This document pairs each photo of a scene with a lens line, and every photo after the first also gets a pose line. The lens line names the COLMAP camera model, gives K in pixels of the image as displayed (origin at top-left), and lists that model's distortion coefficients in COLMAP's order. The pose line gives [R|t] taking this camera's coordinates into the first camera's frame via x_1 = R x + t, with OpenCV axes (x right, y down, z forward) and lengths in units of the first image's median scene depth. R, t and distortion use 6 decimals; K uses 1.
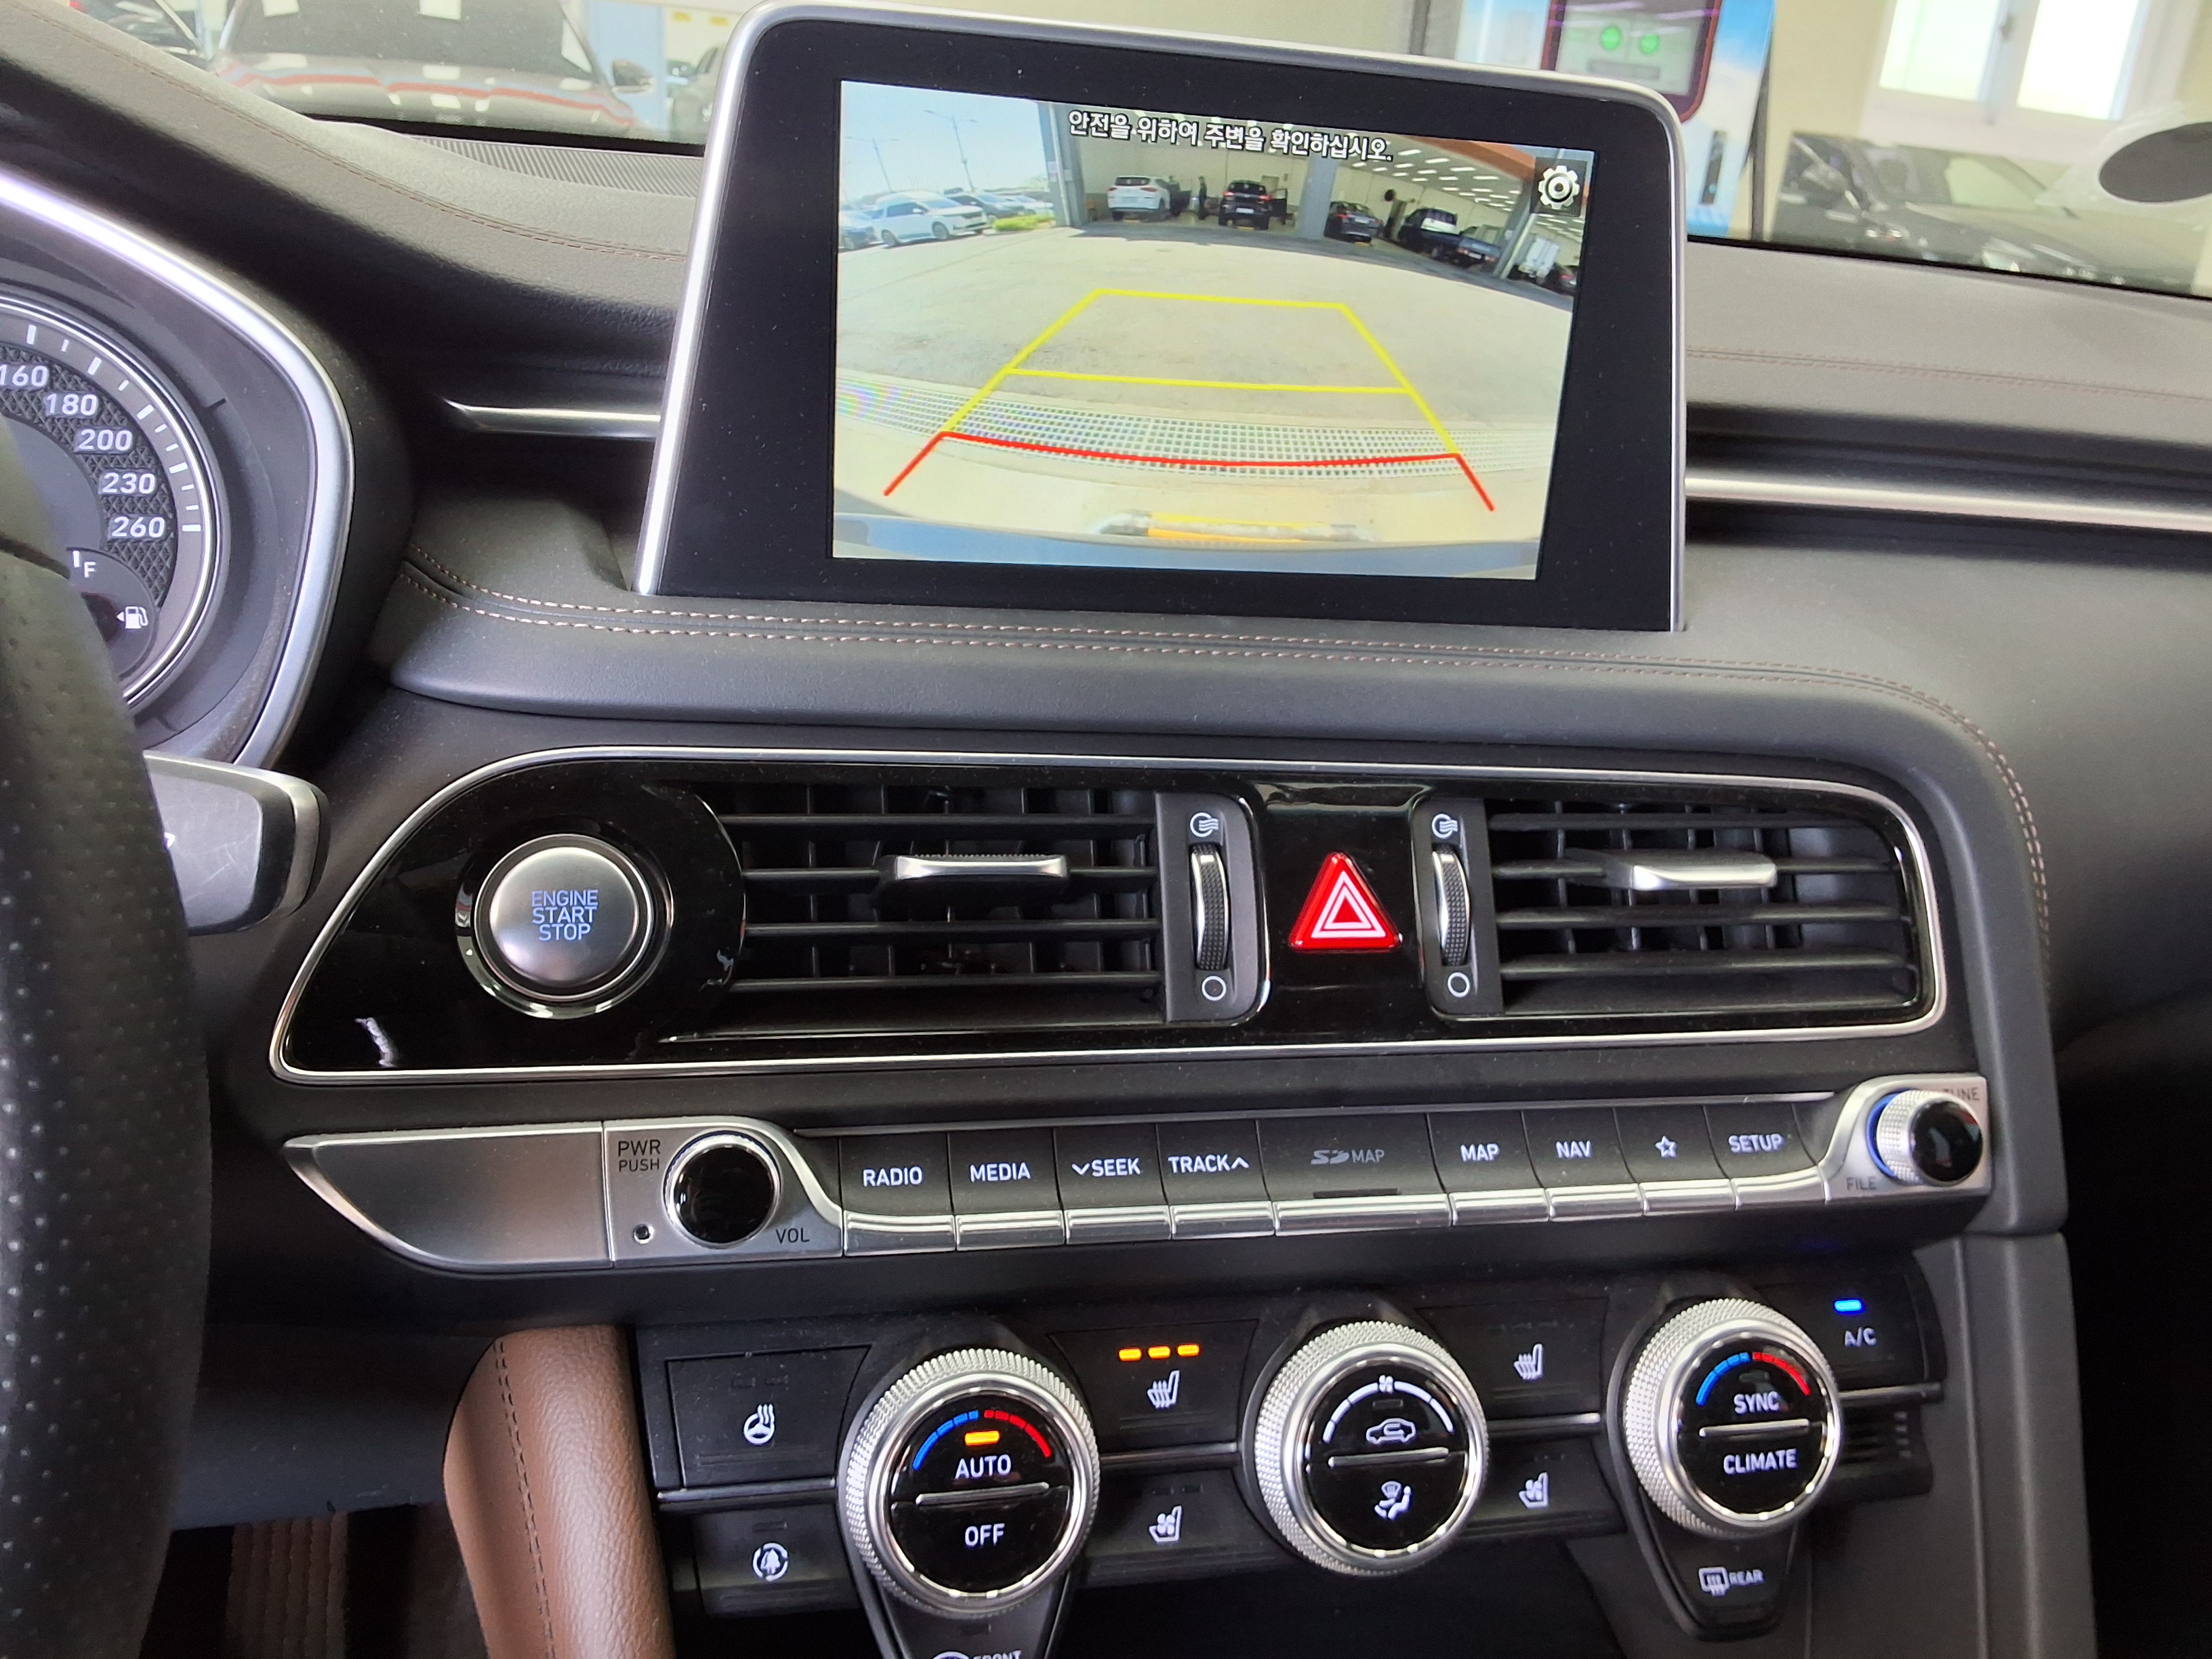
lens RADIAL K [[1789.8, 0, 1098.2], [0, 1789.8, 805.9], [0, 0, 1]] dist [0.161086, -0.274406]
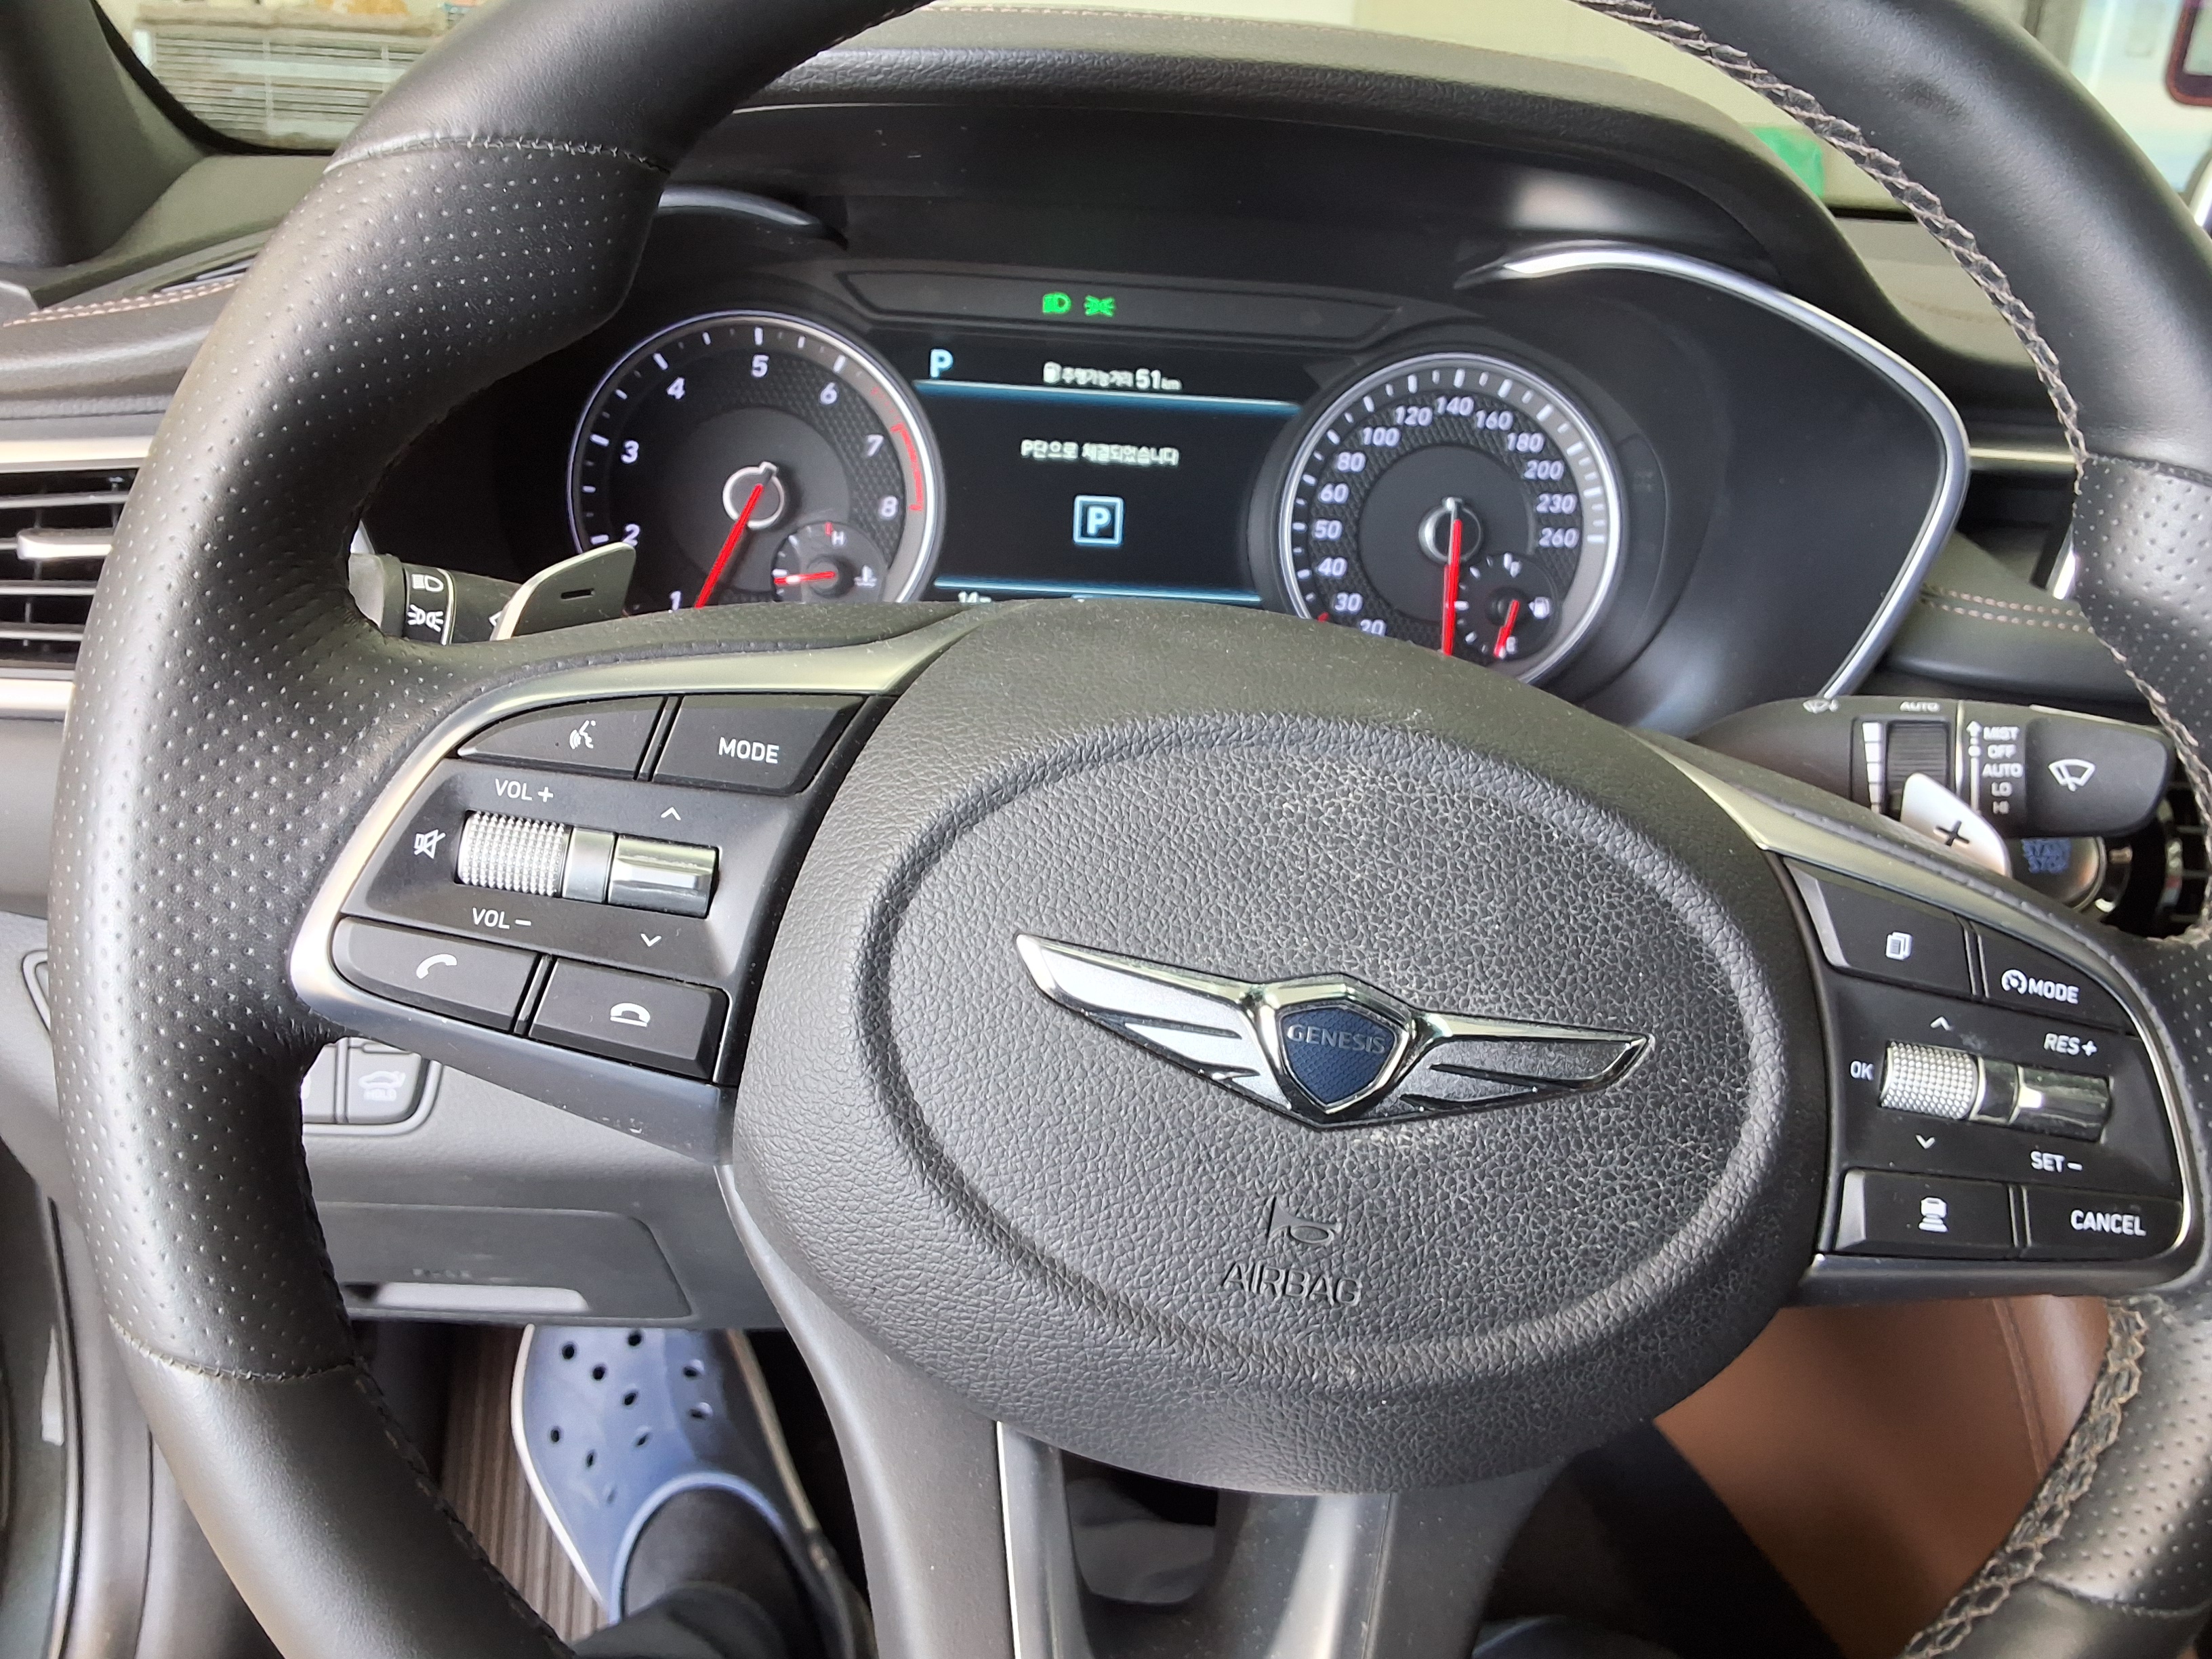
lens RADIAL K [[1789.8, 0, 1098.2], [0, 1789.8, 805.9], [0, 0, 1]] dist [0.161086, -0.274406]
pose [[0.973708, 0.057752, -0.220356, -0.574711], [-0.057550, 0.998316, 0.007343, 0.049434], [0.220409, 0.005531, 0.975392, -0.339932]]
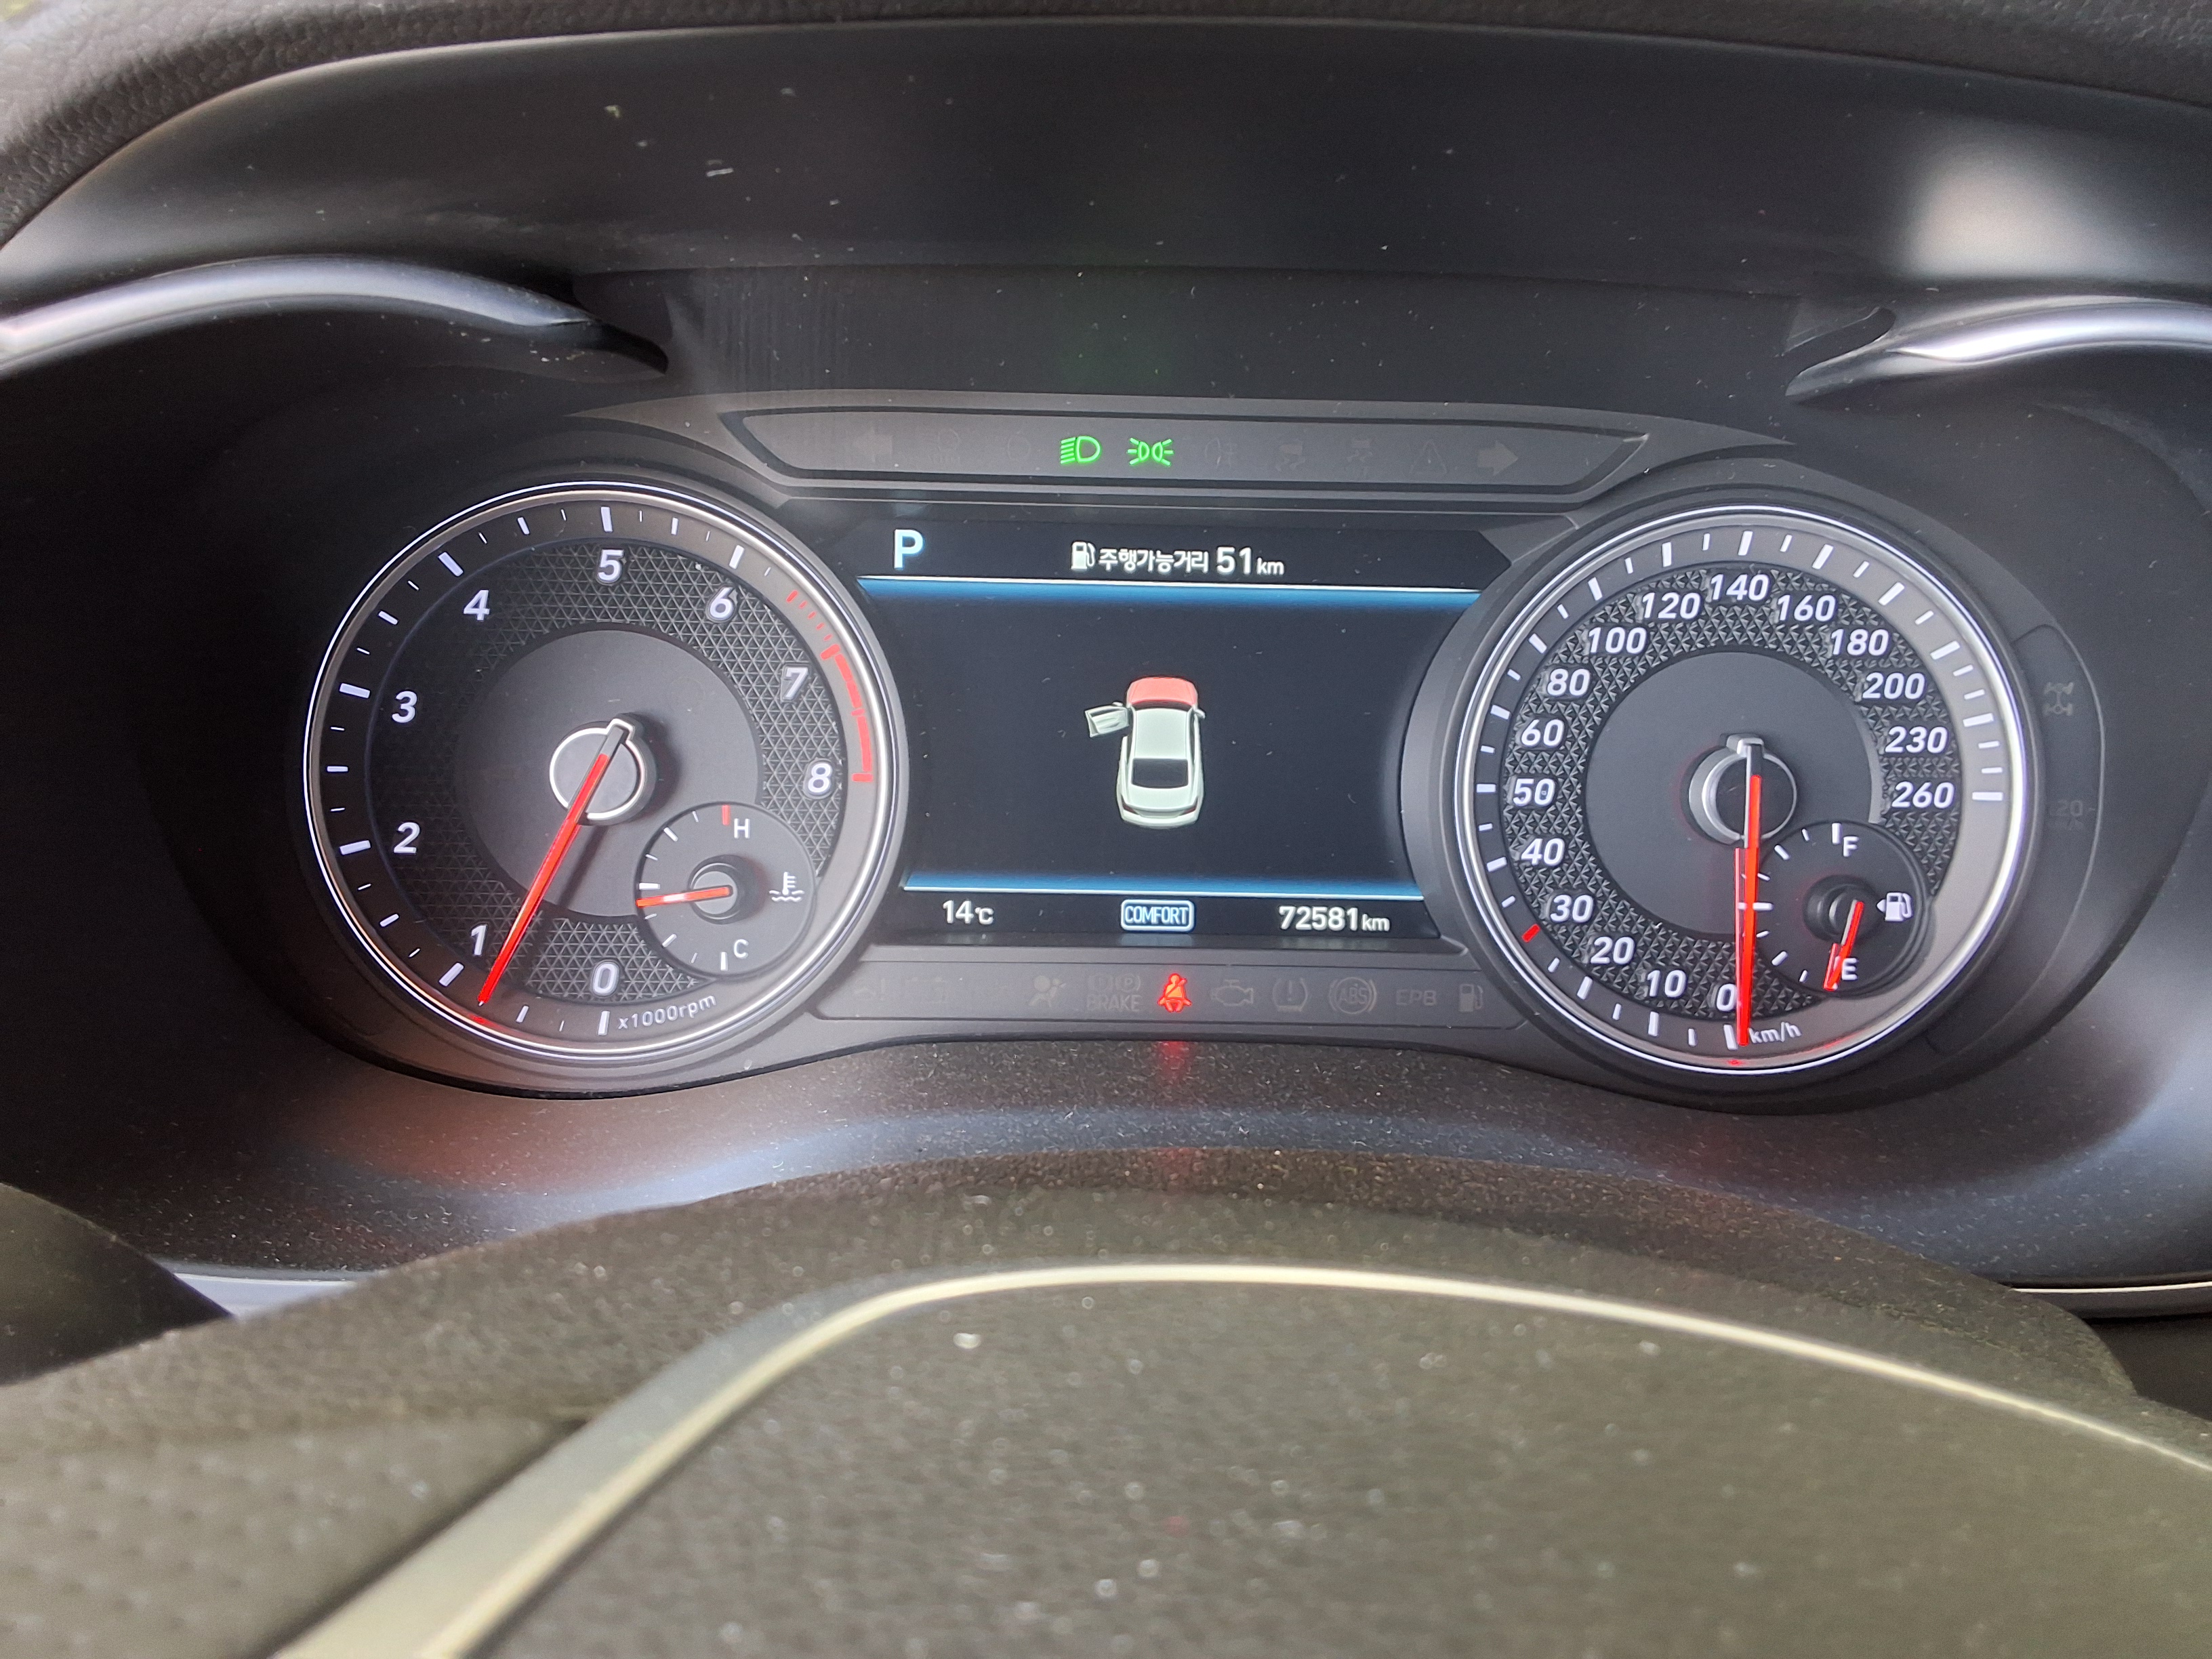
lens RADIAL K [[1789.8, 0, 1098.2], [0, 1789.8, 805.9], [0, 0, 1]] dist [0.161086, -0.274406]
pose [[0.953309, 0.020760, -0.301284, -0.655450], [-0.041059, 0.997281, -0.061199, -0.089078], [0.299194, 0.070712, 0.951569, 0.155432]]
